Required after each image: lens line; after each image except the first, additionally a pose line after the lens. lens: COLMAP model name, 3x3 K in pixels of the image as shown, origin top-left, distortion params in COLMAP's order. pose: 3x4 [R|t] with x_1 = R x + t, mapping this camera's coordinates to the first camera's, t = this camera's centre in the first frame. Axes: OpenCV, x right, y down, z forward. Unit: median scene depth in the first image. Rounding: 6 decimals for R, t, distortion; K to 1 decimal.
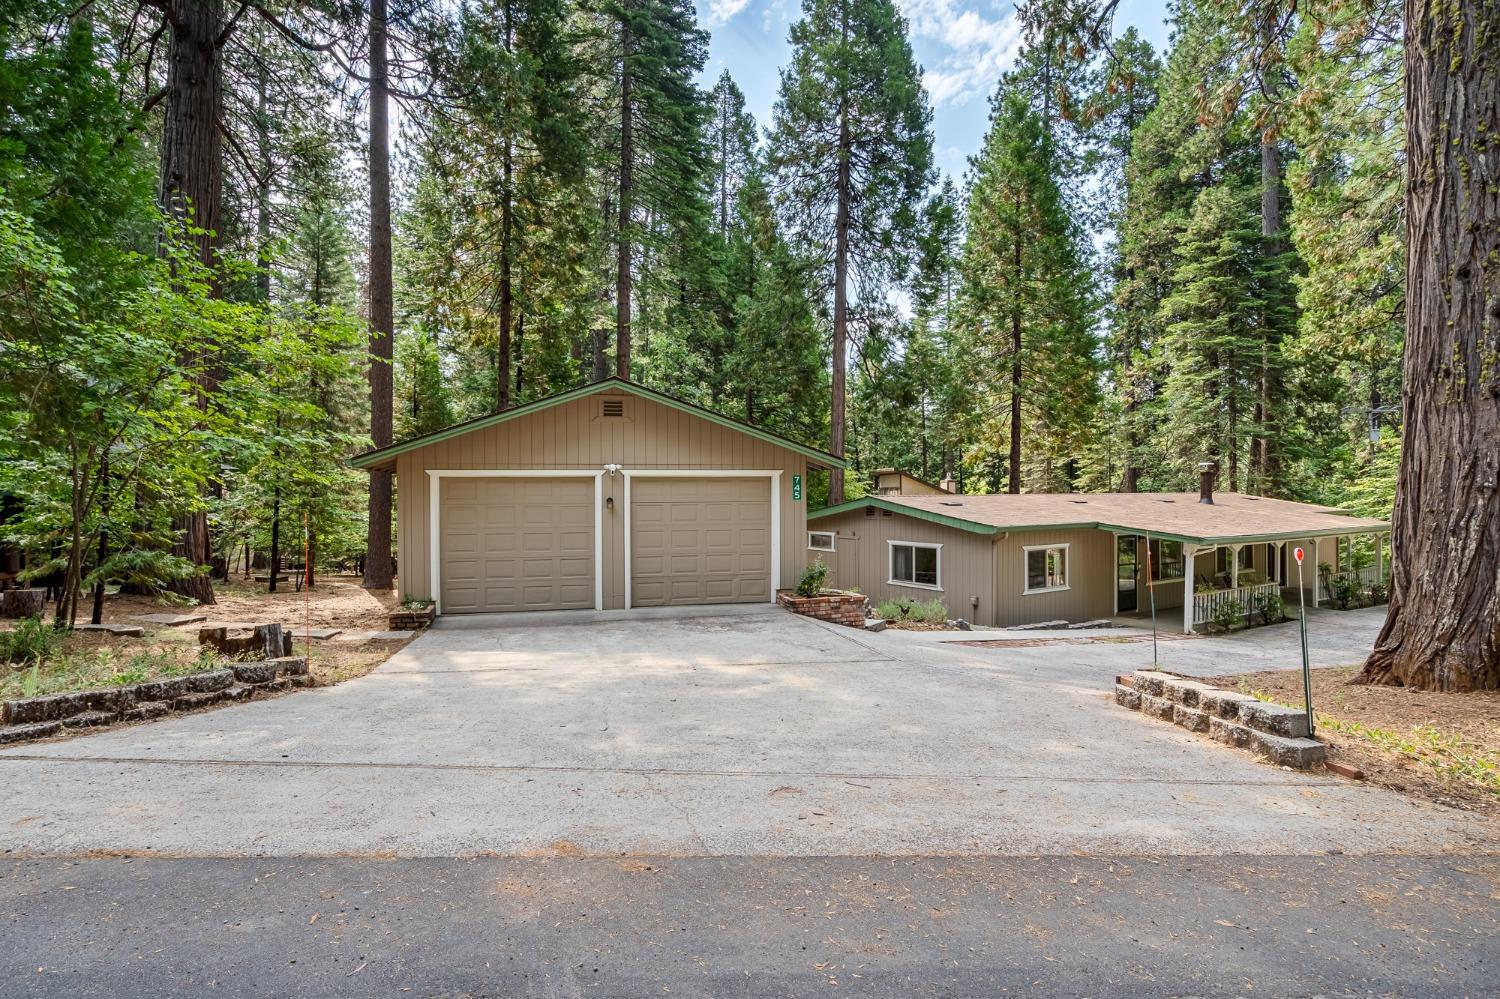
lens RADIAL K [[676.9, 0, 750.0], [0, 676.9, 499.5], [0, 0, 1]] dist [-0.001396, -0.000429]
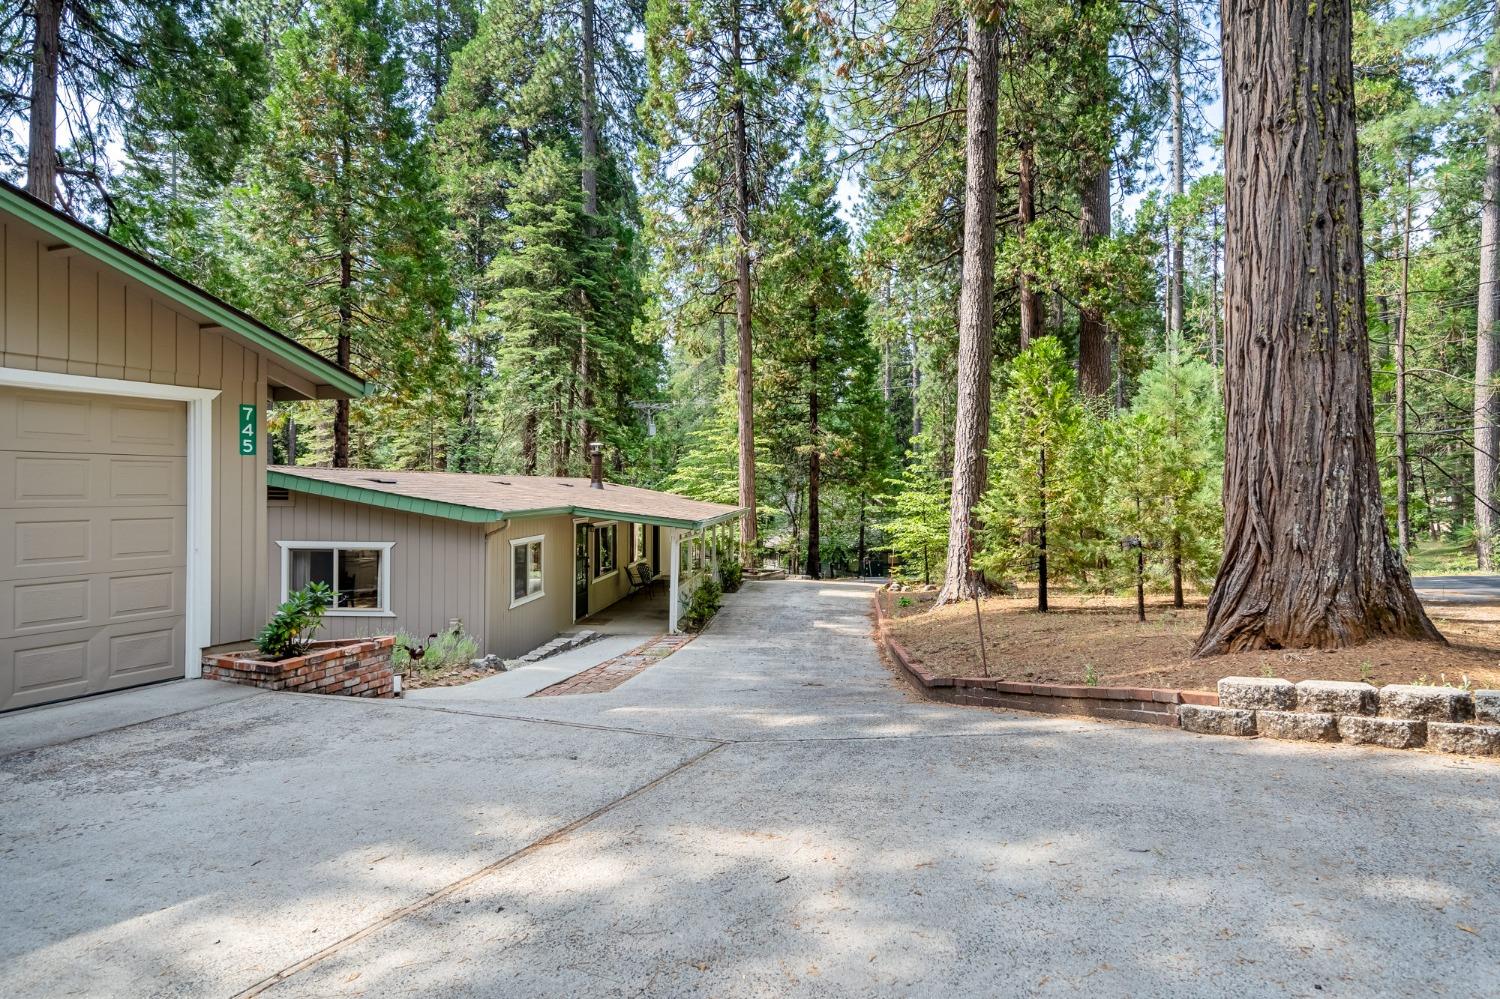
lens RADIAL K [[847.6, 0, 750.3], [0, 847.6, 485.5], [0, 0, 1]] dist [0.004199, 0.002232]
pose [[0.630148, 0.008631, 0.776427, -0.174909], [-0.004031, 0.999961, -0.007844, 0.025730], [-0.776464, 0.001813, 0.630159, 0.345944]]
